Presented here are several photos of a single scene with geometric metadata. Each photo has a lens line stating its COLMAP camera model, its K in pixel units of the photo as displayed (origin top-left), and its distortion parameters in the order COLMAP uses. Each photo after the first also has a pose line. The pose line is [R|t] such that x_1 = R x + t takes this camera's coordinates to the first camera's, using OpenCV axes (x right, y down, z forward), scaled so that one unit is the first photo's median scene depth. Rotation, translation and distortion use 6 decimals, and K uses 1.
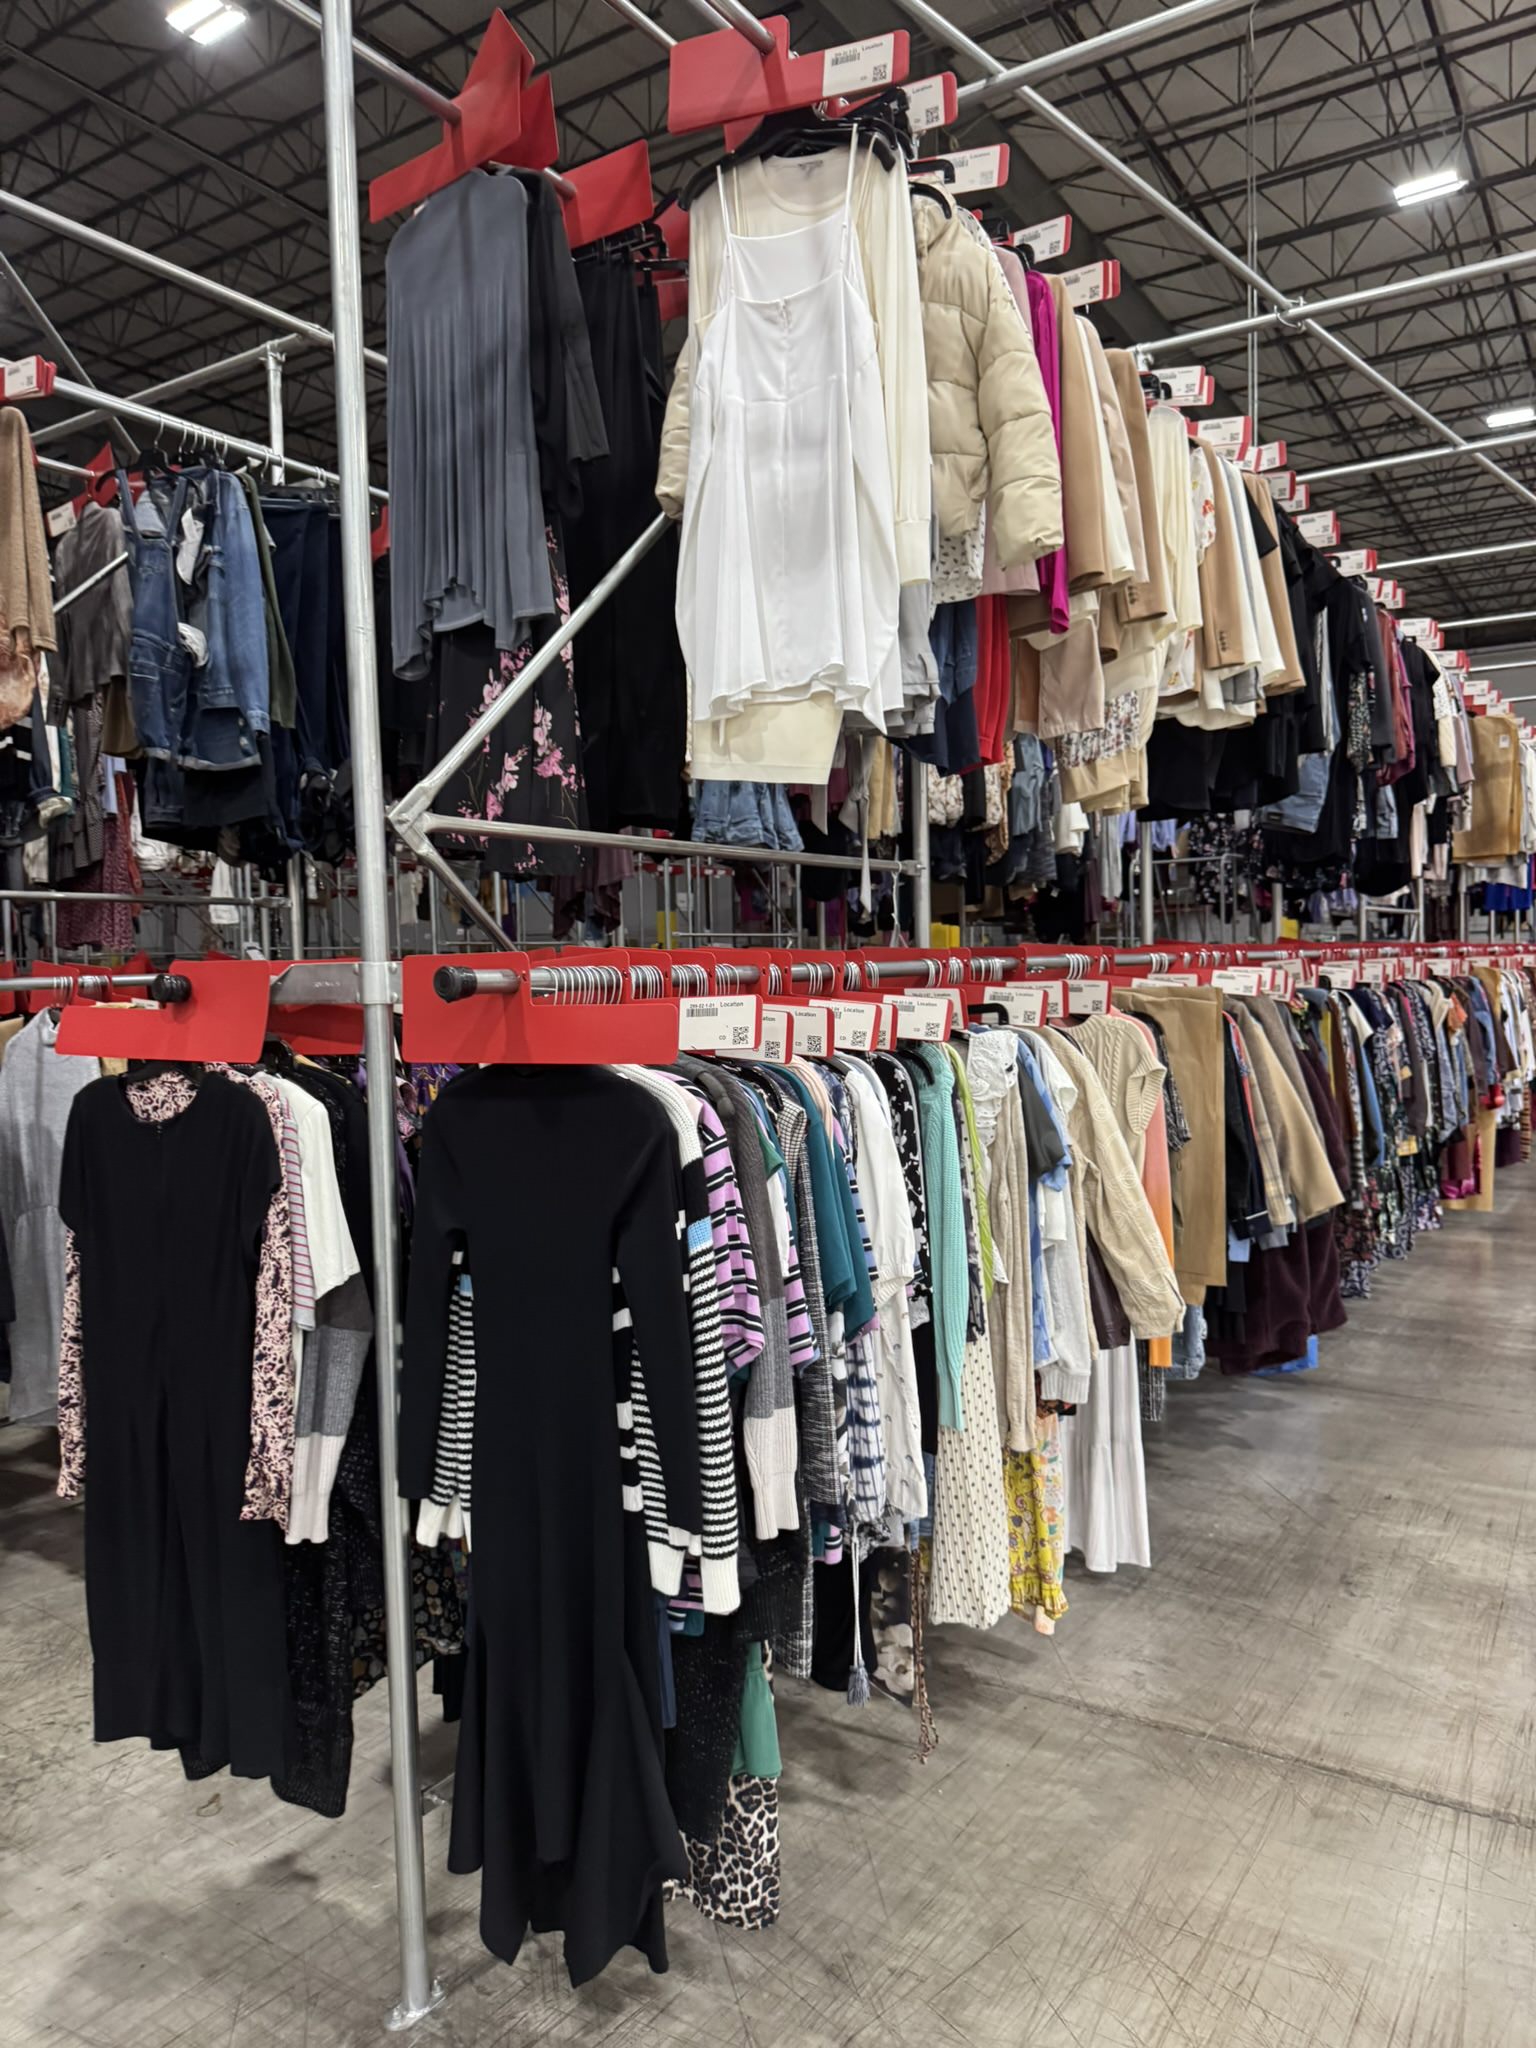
lens RADIAL K [[1429.0, 0, 768.0], [0, 1429.0, 1024.0], [0, 0, 1]] dist [0.069185, -0.138146]
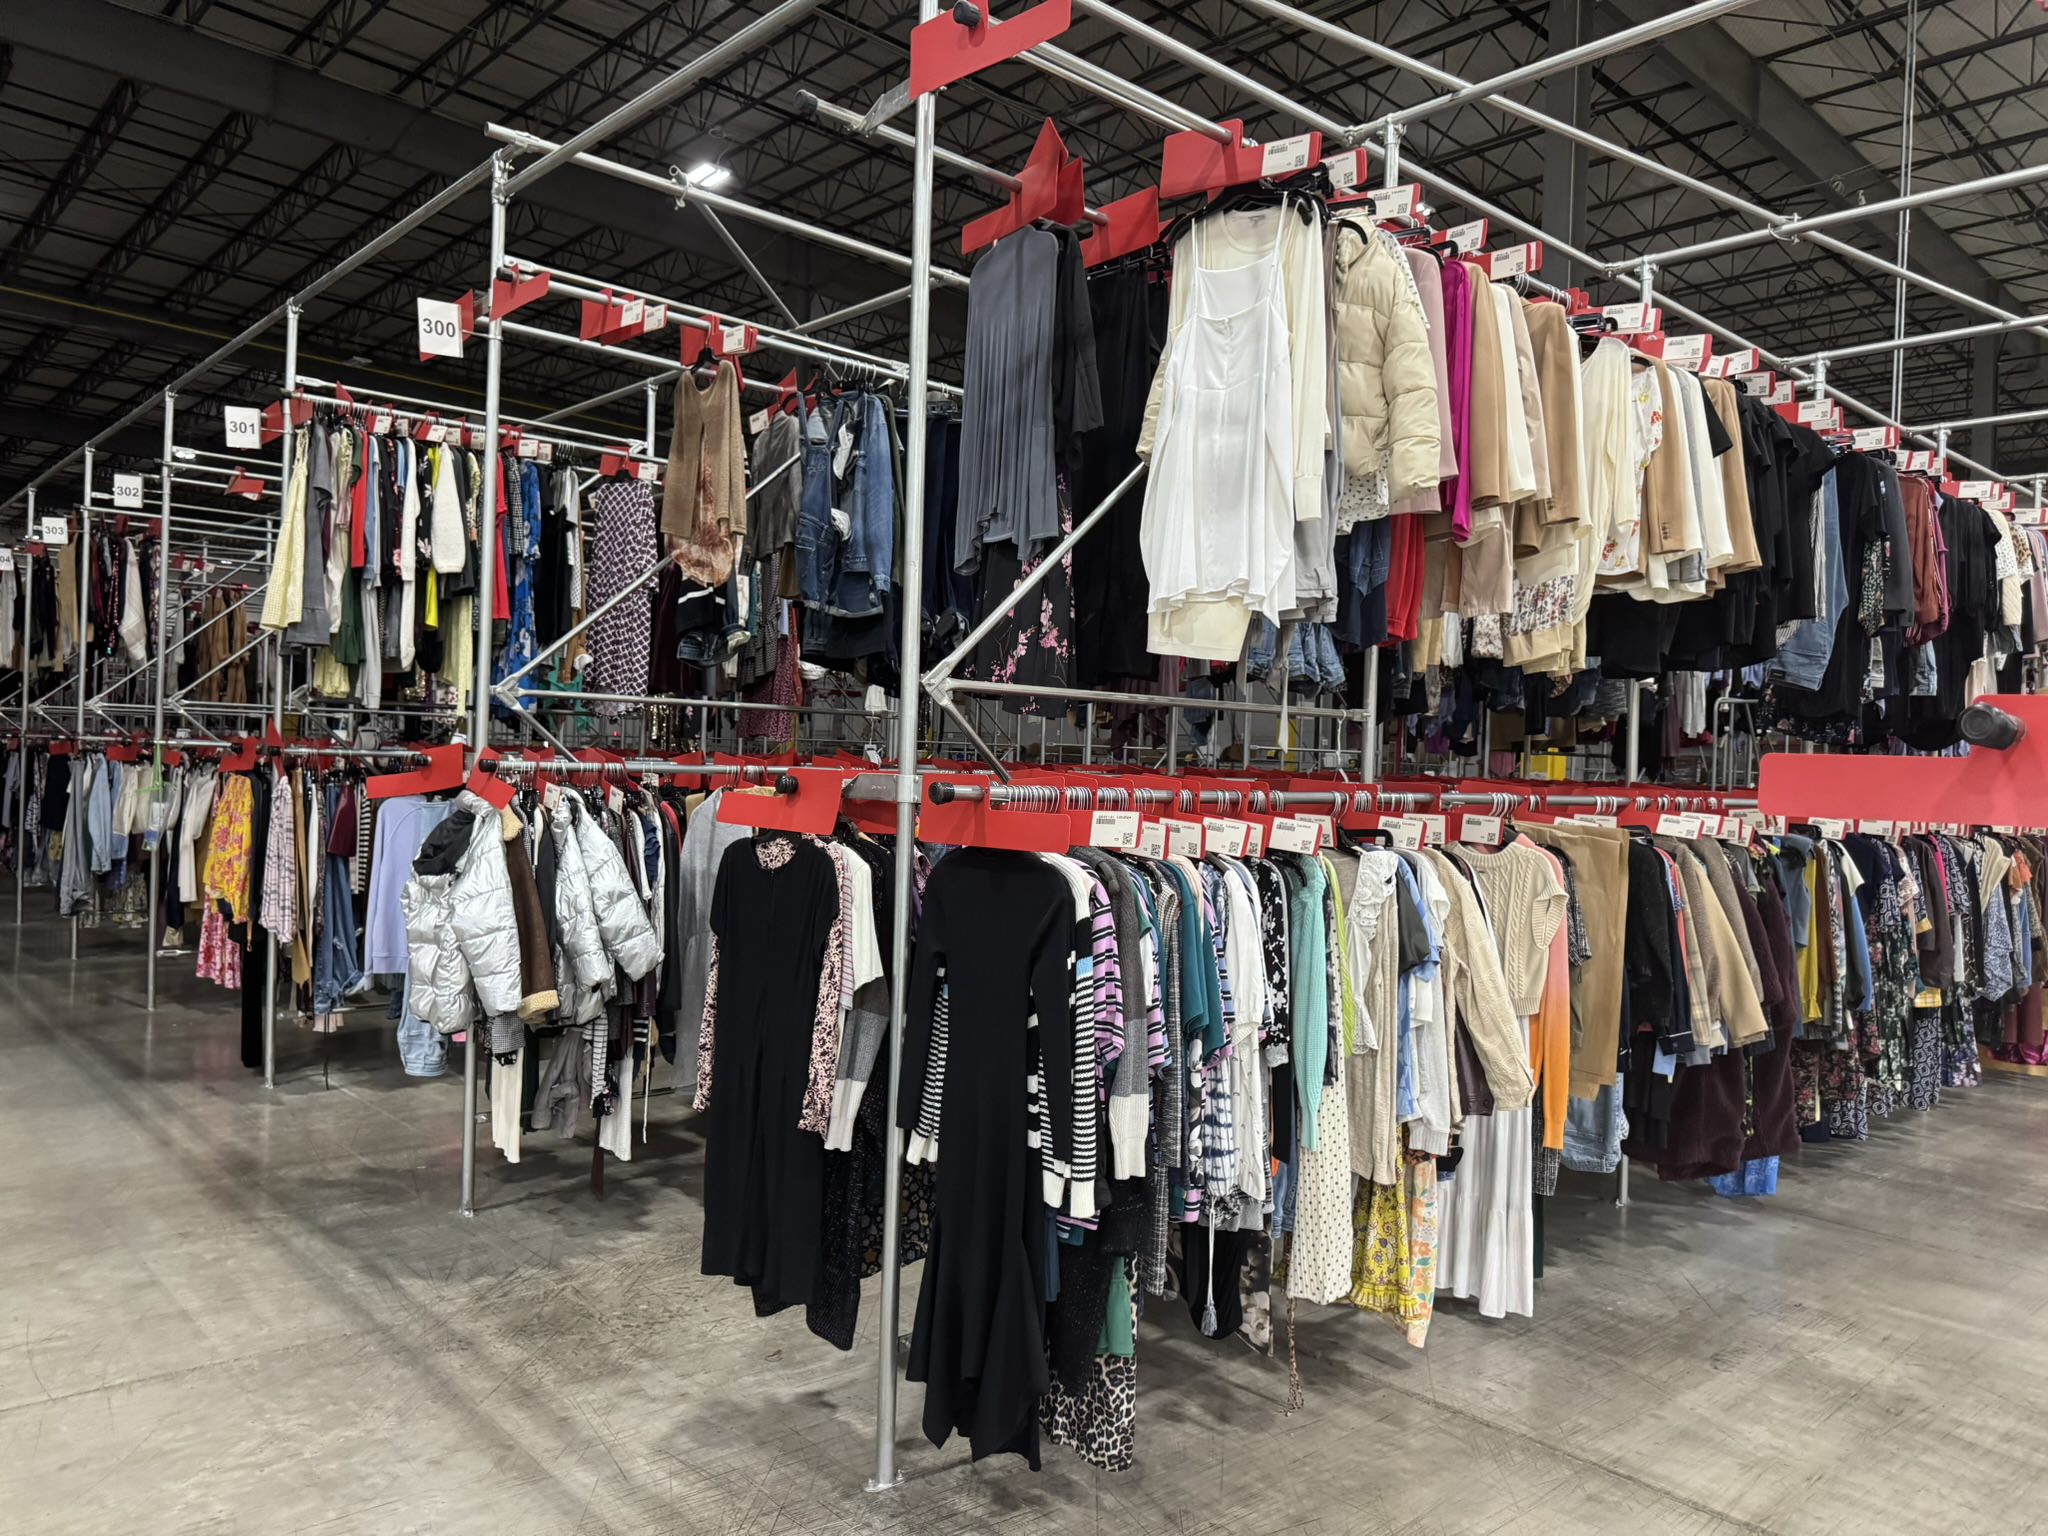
lens RADIAL K [[1429.0, 0, 1024.4], [0, 1429.0, 746.0], [0, 0, 1]] dist [0.069185, -0.138146]
pose [[0.962901, 0.051787, -0.264841, 0.204111], [-0.066133, 0.996771, -0.045536, -0.010161], [0.261627, 0.061361, 0.963216, -0.360041]]
